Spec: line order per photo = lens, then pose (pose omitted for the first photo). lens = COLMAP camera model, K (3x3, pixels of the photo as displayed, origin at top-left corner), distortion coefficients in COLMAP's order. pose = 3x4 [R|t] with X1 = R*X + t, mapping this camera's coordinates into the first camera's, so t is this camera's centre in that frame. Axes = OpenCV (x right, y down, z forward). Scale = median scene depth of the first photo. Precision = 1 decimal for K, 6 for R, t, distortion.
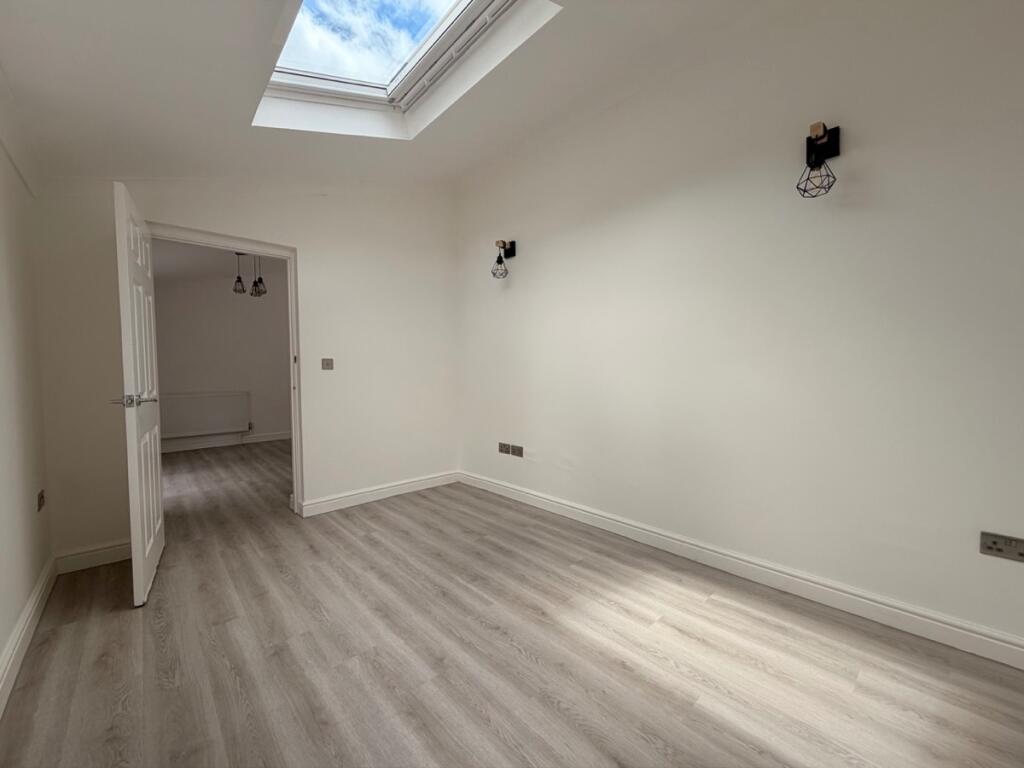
lens RADIAL K [[407.1, 0, 506.7], [0, 407.1, 383.8], [0, 0, 1]] dist [-0.001967, -0.000505]
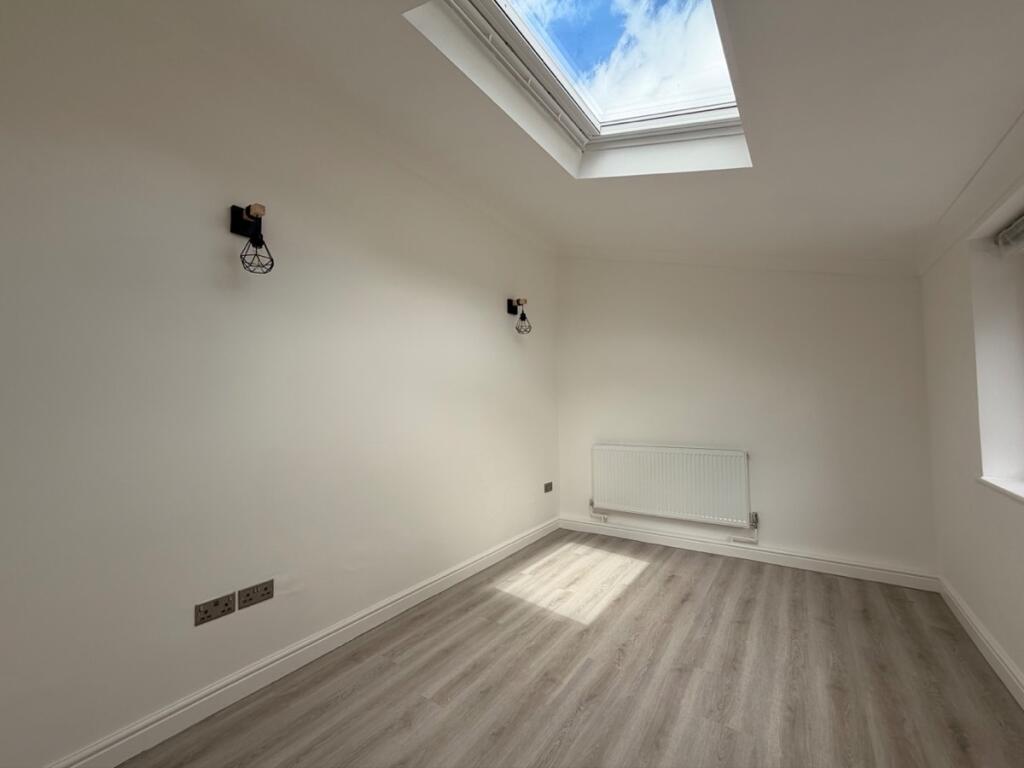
lens RADIAL K [[407.1, 0, 511.9], [0, 407.1, 380.5], [0, 0, 1]] dist [-0.001967, -0.000505]
pose [[-0.211766, 0.070042, 0.974807, -0.942689], [0.059671, 0.996494, -0.058637, -0.102411], [-0.975497, 0.045750, -0.215203, 1.241980]]
